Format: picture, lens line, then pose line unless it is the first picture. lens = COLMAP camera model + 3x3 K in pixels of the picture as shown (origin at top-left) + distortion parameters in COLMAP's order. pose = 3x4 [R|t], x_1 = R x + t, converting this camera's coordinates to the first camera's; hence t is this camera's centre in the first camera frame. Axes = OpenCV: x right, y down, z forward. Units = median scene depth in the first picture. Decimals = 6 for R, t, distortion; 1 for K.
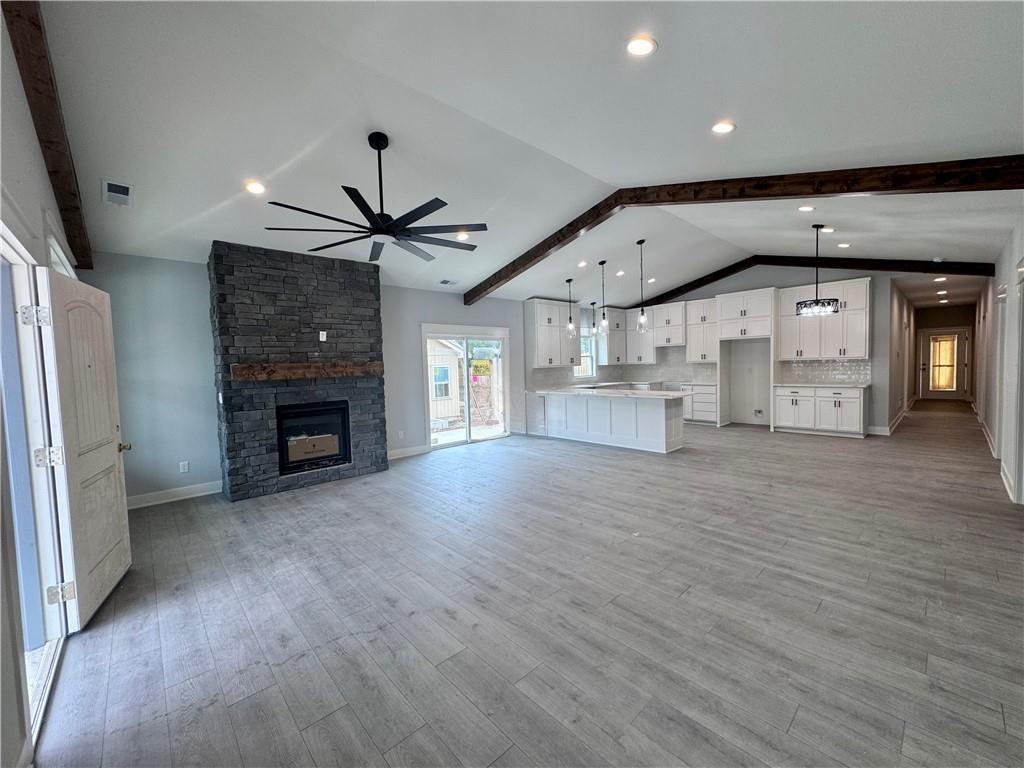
lens RADIAL K [[408.1, 0, 512.0], [0, 408.1, 384.0], [0, 0, 1]] dist [-0.001135, -0.000101]
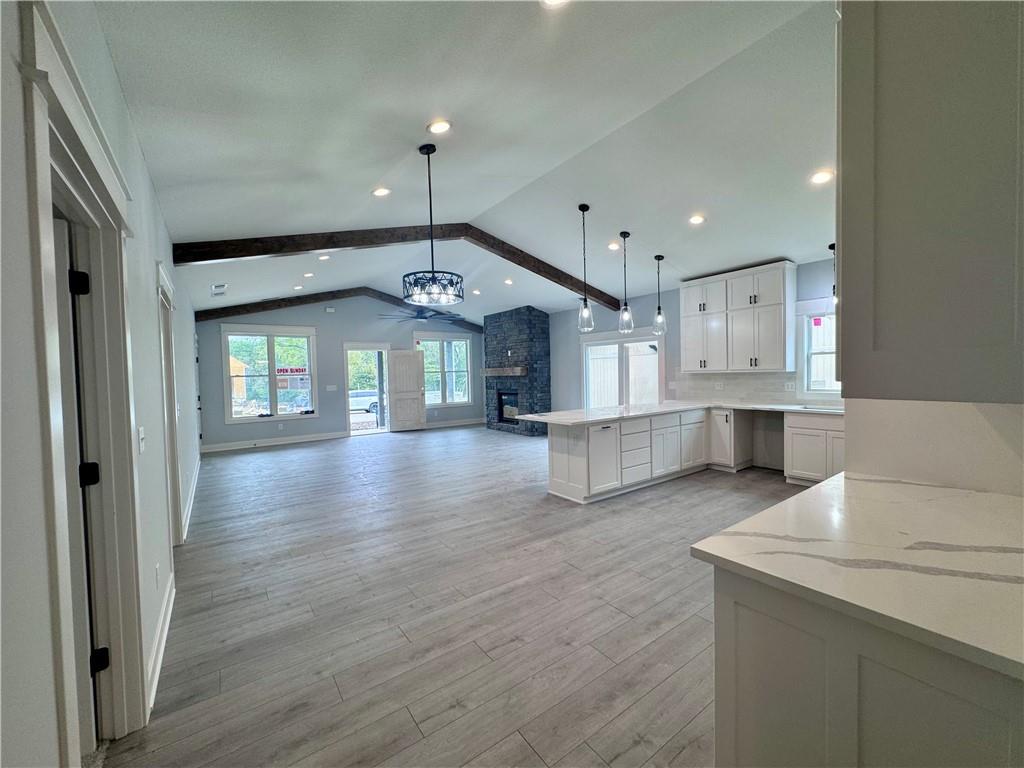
lens RADIAL K [[408.1, 0, 512.0], [0, 408.1, 384.0], [0, 0, 1]] dist [-0.001135, -0.000101]
pose [[-0.125184, 0.059008, -0.990377, 1.401436], [-0.025608, 0.997705, 0.062681, -0.097117], [0.991803, 0.033209, -0.123386, 1.272741]]
